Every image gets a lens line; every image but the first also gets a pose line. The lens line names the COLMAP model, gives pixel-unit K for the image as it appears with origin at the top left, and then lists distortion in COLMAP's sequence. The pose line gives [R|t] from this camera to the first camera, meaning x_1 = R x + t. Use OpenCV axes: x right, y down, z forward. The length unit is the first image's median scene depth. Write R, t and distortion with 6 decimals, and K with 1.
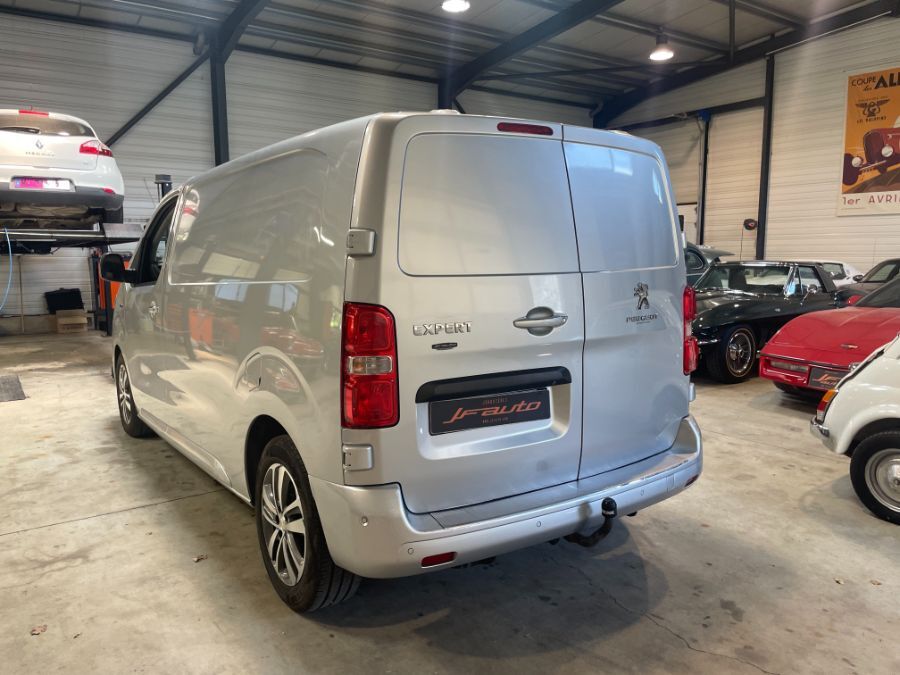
lens RADIAL K [[681.6, 0, 446.5], [0, 681.6, 339.7], [0, 0, 1]] dist [0.093424, -0.125350]
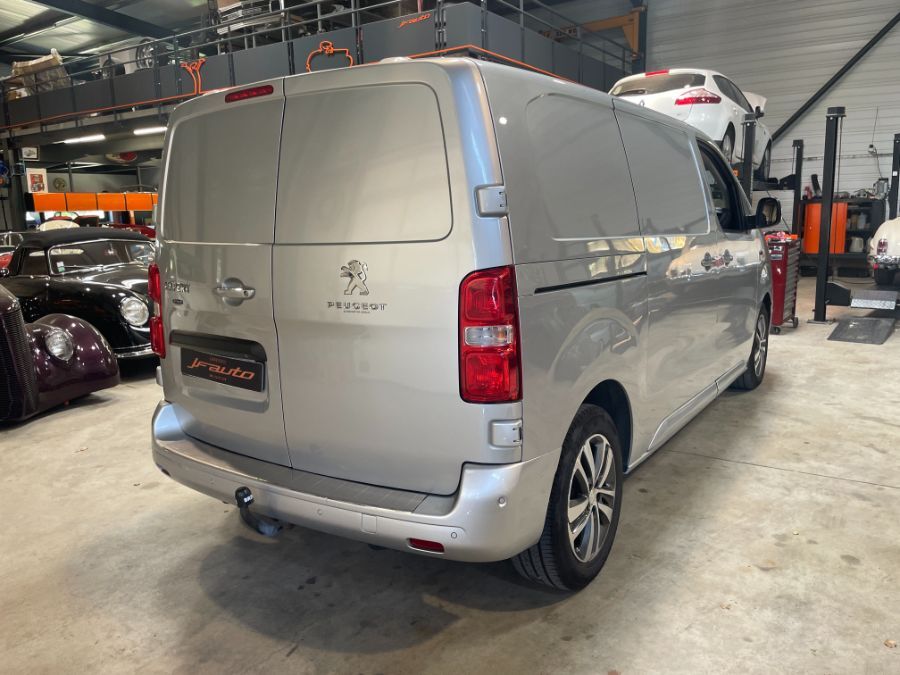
lens RADIAL K [[681.6, 0, 446.0], [0, 681.6, 334.6], [0, 0, 1]] dist [0.093424, -0.125350]
pose [[0.371013, 0.164839, -0.913880, 0.764334], [-0.088200, 0.985926, 0.142027, -0.087499], [0.924430, 0.027911, 0.380330, 0.586491]]
